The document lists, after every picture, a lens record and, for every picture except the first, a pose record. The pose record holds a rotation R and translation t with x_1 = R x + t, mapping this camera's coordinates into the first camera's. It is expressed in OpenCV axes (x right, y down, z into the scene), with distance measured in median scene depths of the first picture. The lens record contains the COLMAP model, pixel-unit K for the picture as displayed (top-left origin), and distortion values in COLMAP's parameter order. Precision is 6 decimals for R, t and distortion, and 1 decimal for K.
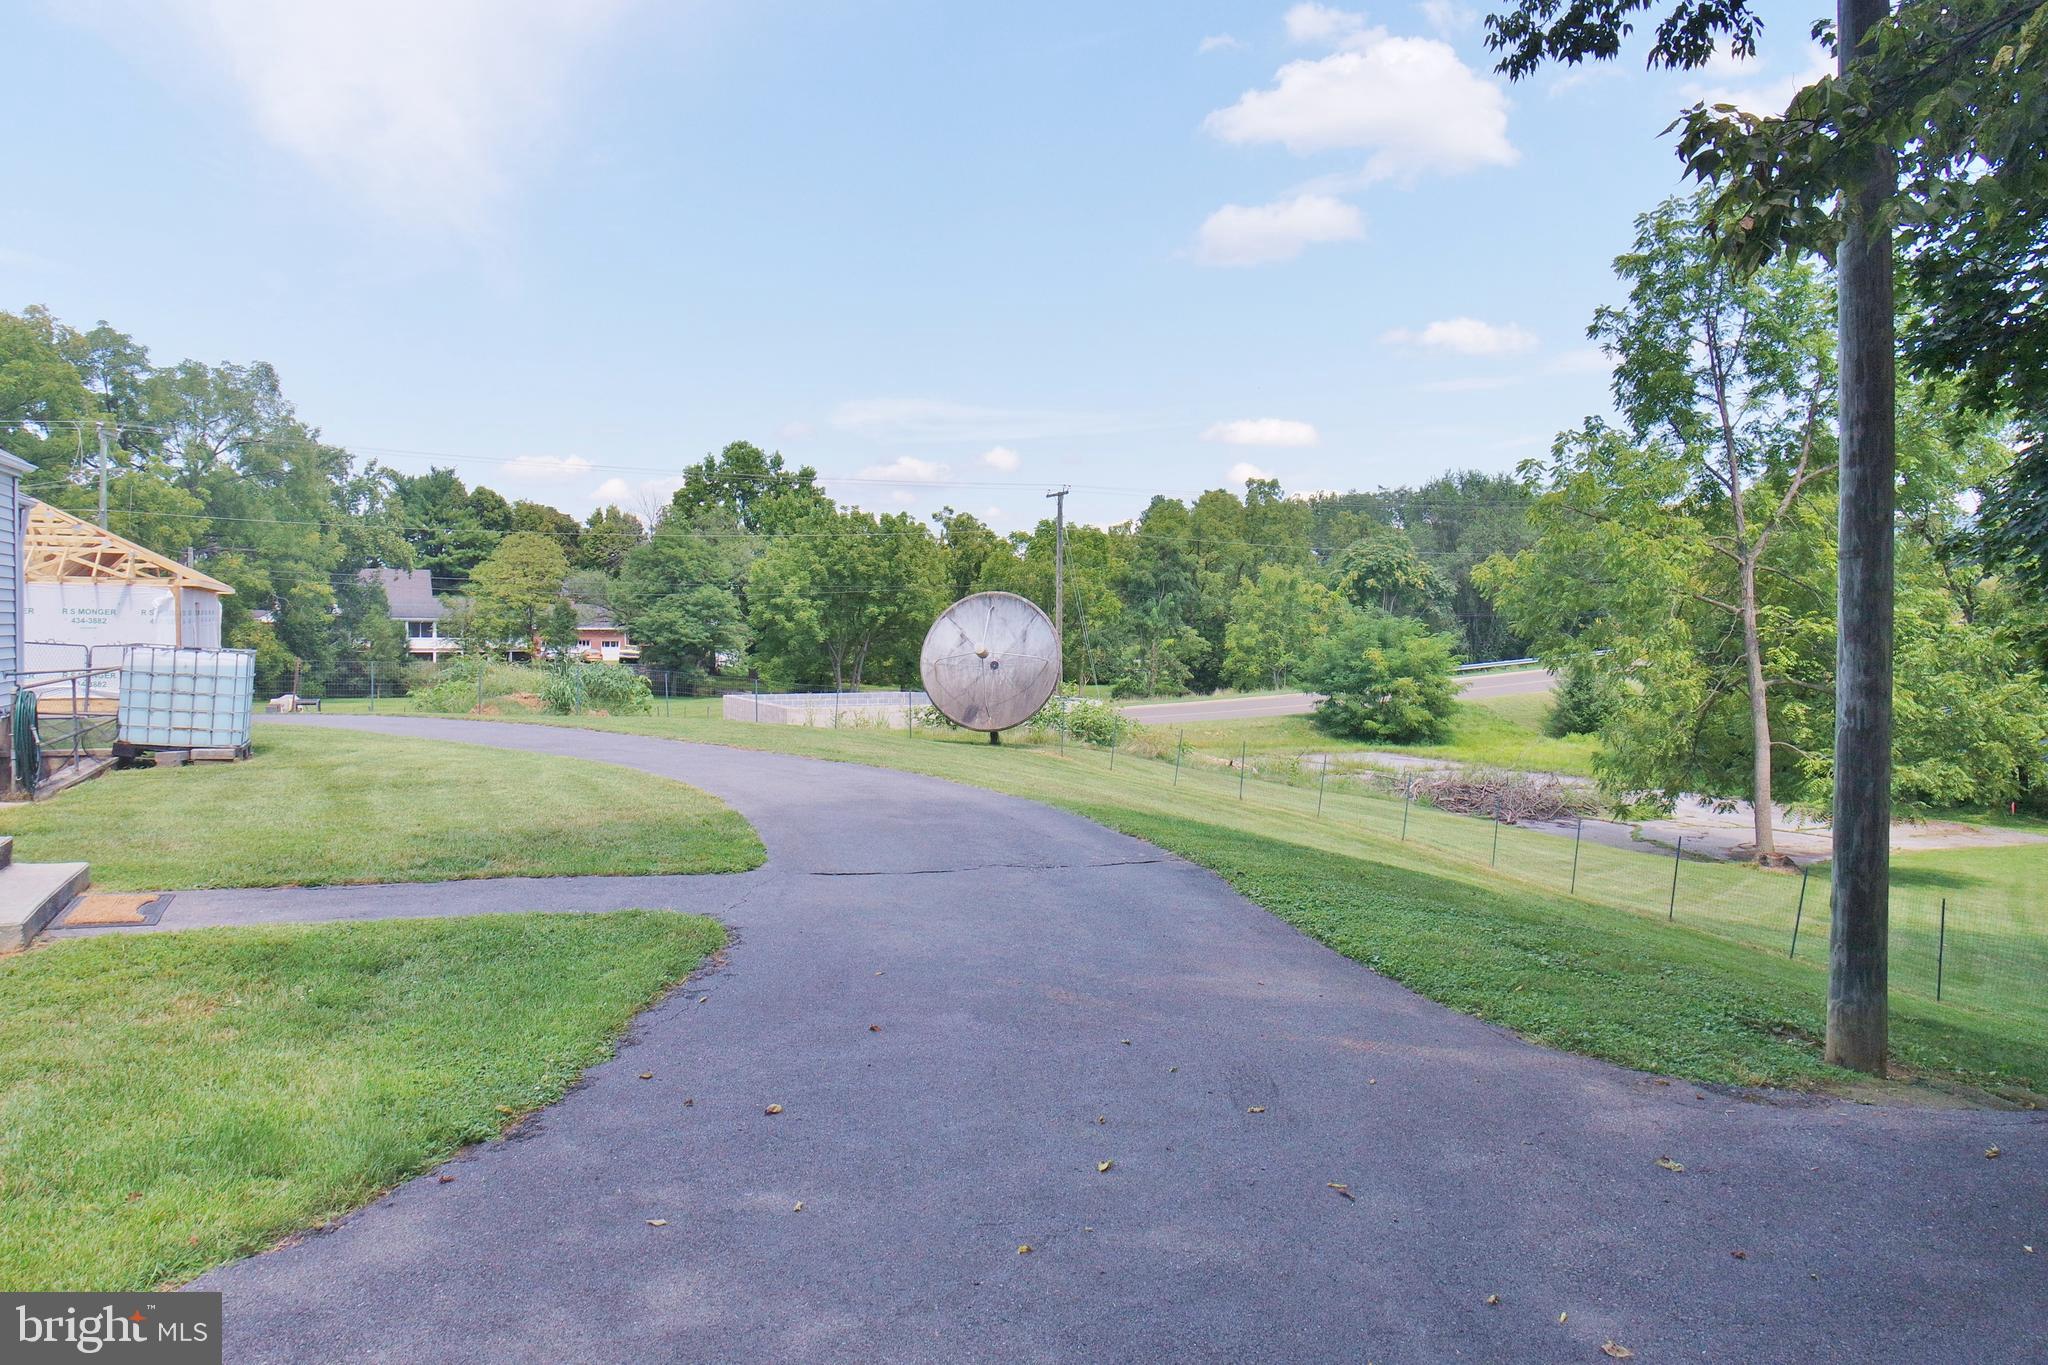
lens RADIAL K [[1382.5, 0, 1024.0], [0, 1382.5, 682.5], [0, 0, 1]] dist [-0.004100, 0.004684]
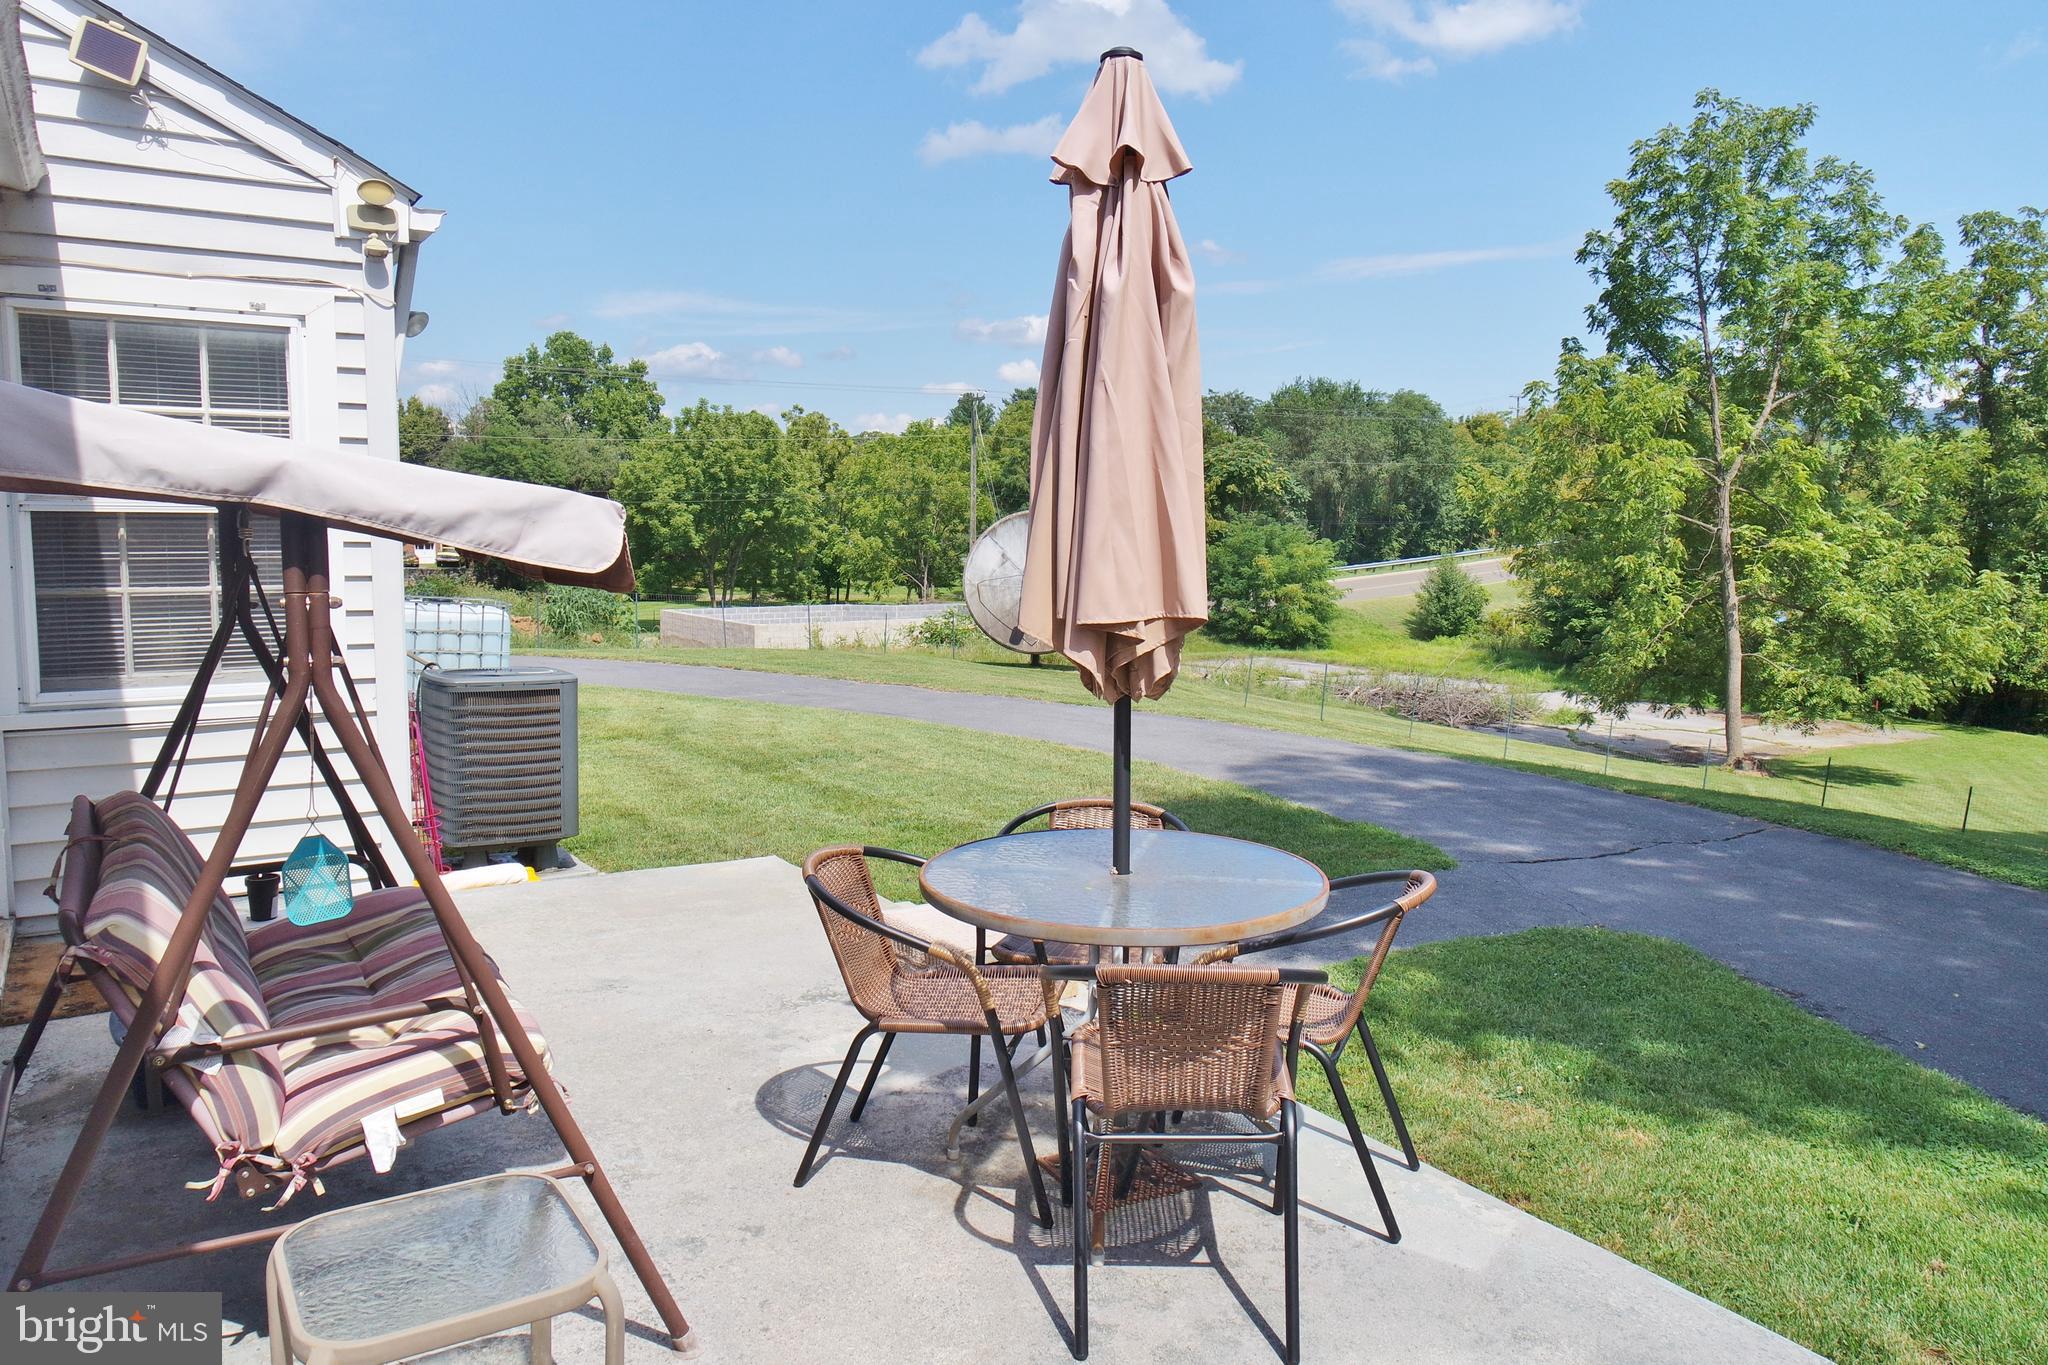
lens RADIAL K [[1380.8, 0, 1043.9], [0, 1380.8, 674.9], [0, 0, 1]] dist [-0.030417, 0.027172]
pose [[0.988066, -0.014468, 0.153349, -0.063959], [0.004106, 0.997699, 0.067673, -0.006037], [-0.153975, -0.066235, 0.985852, 0.016016]]
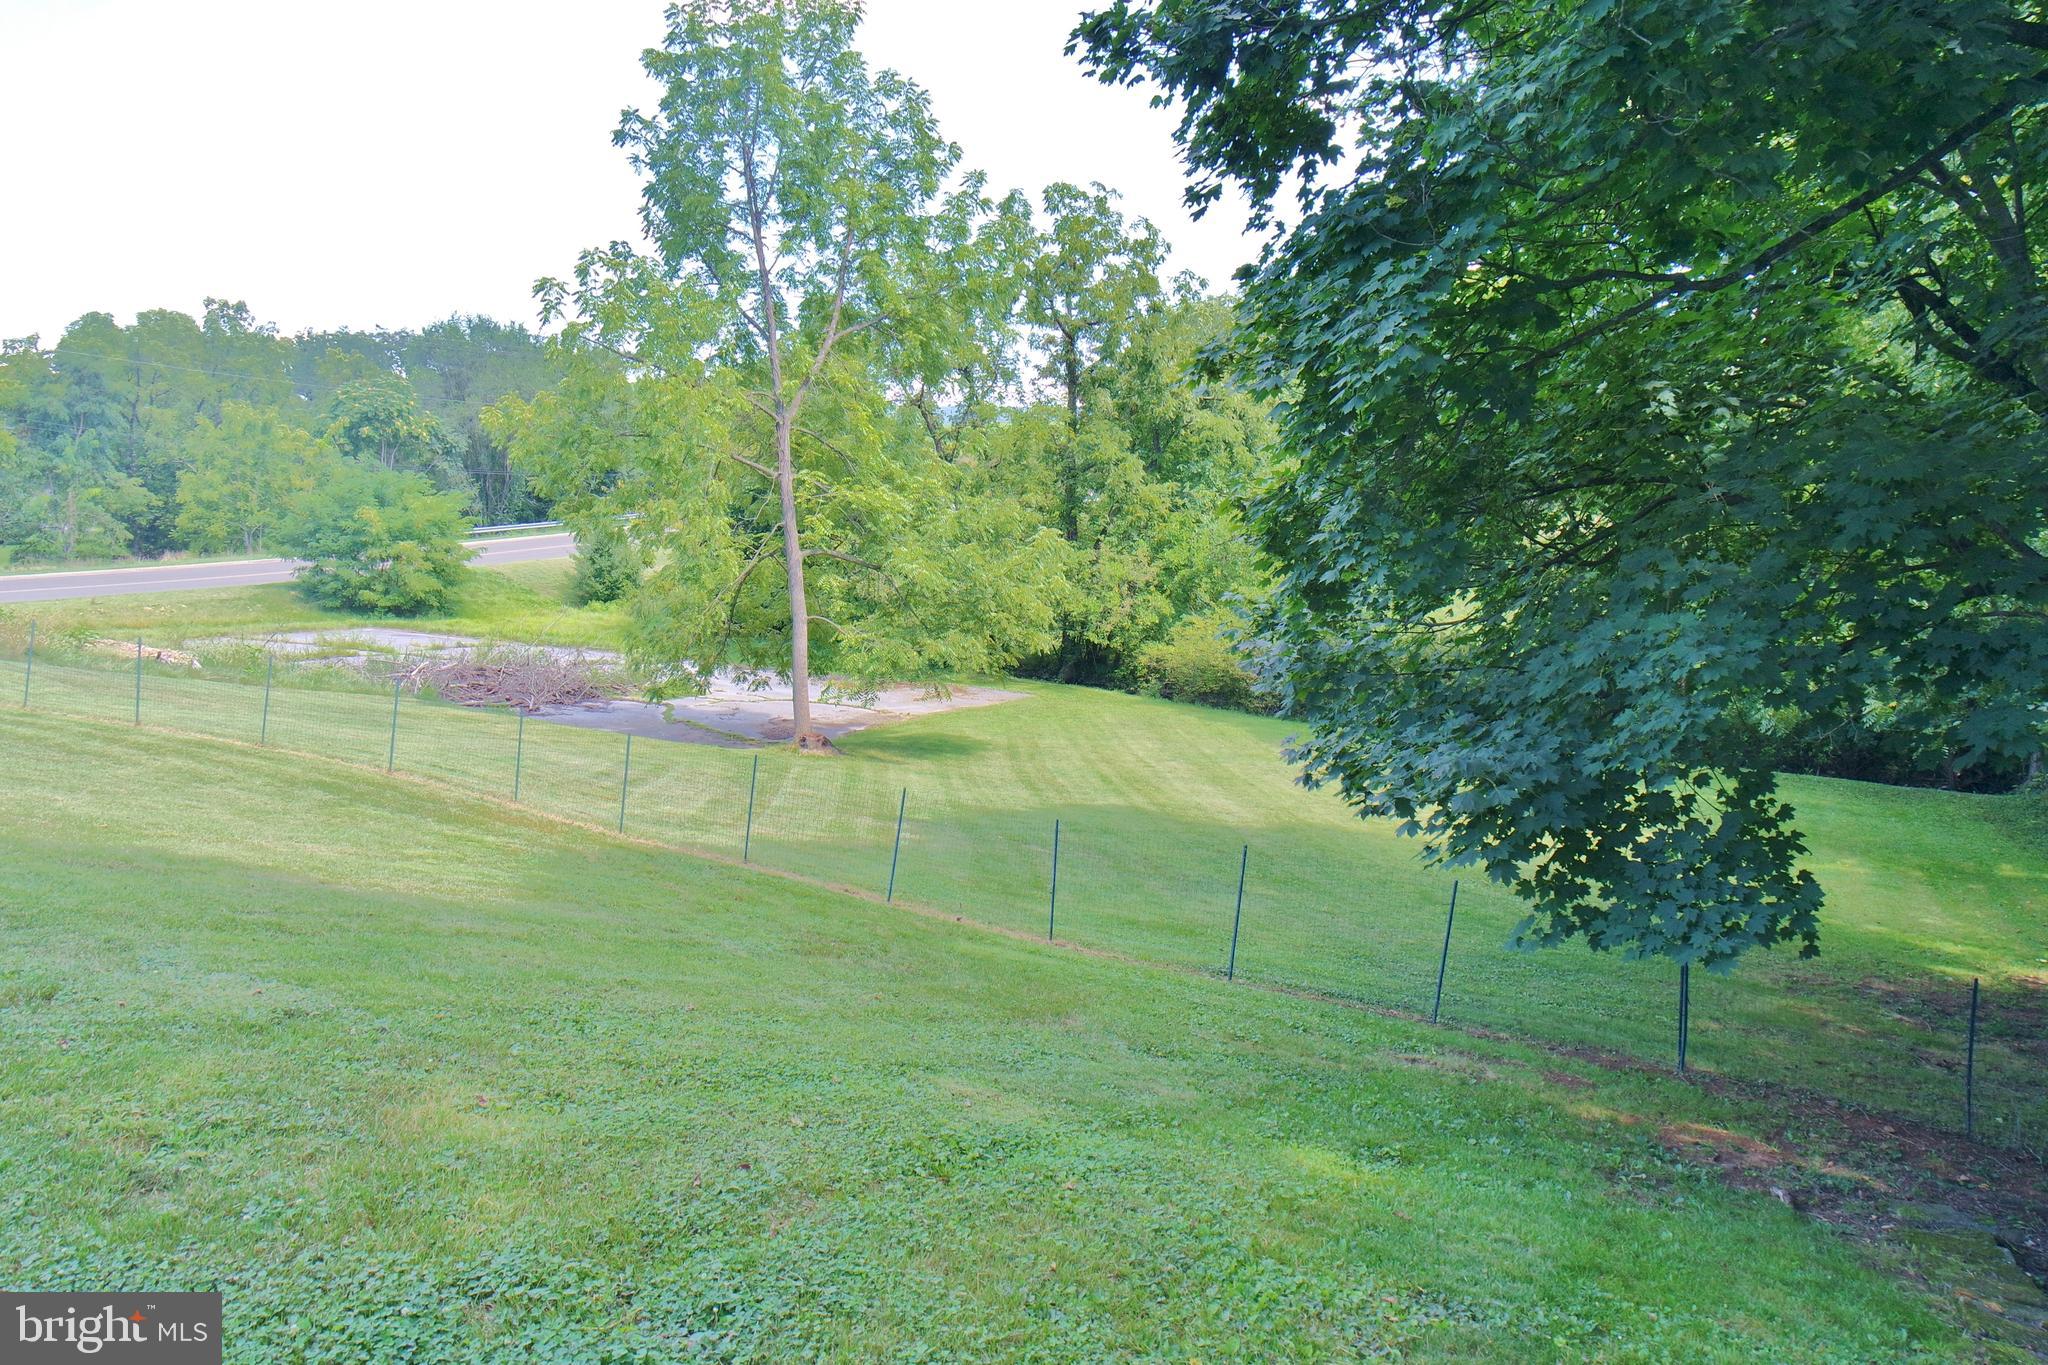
lens RADIAL K [[1392.5, 0, 1024.6], [0, 1392.5, 676.9], [0, 0, 1]] dist [-0.018378, 0.011594]
pose [[0.776842, -0.049460, 0.627750, 0.023673], [-0.009647, 0.995859, 0.090401, -0.001243], [-0.629622, -0.076283, 0.773148, 0.070109]]
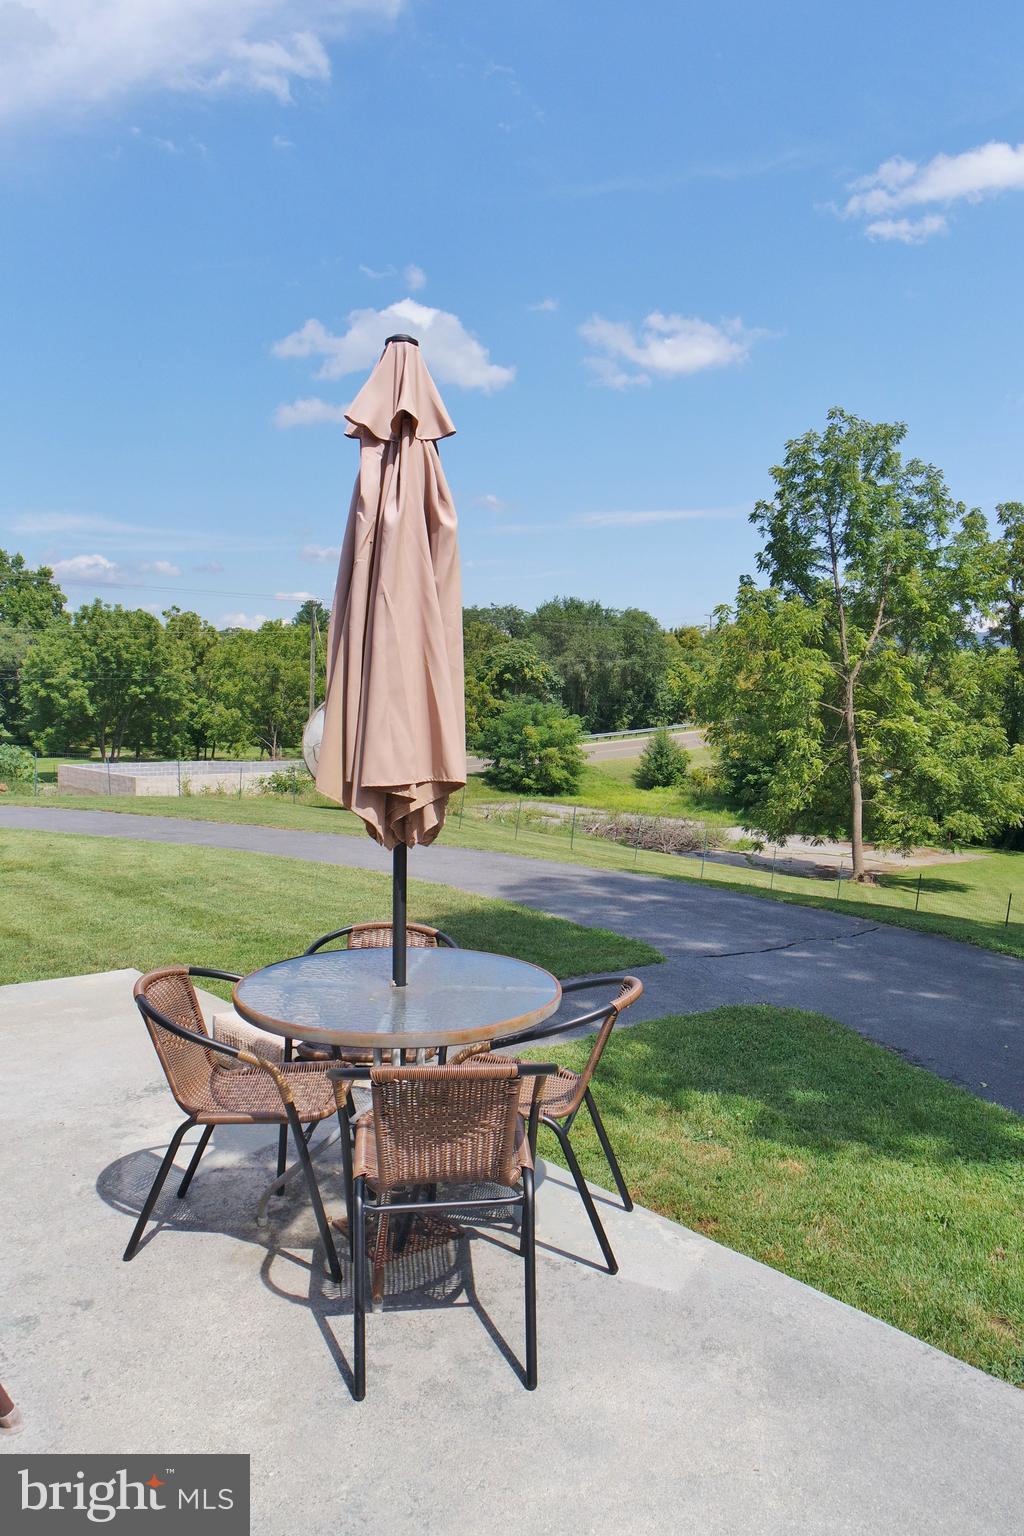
lens RADIAL K [[1030.2, 0, 539.7], [0, 1030.2, 784.1], [0, 0, 1]] dist [-0.055488, 0.075850]
pose [[0.949127, -0.006418, 0.314827, -0.062276], [-0.005964, 0.999247, 0.038348, -0.006522], [-0.314836, -0.038275, 0.948374, 0.018526]]
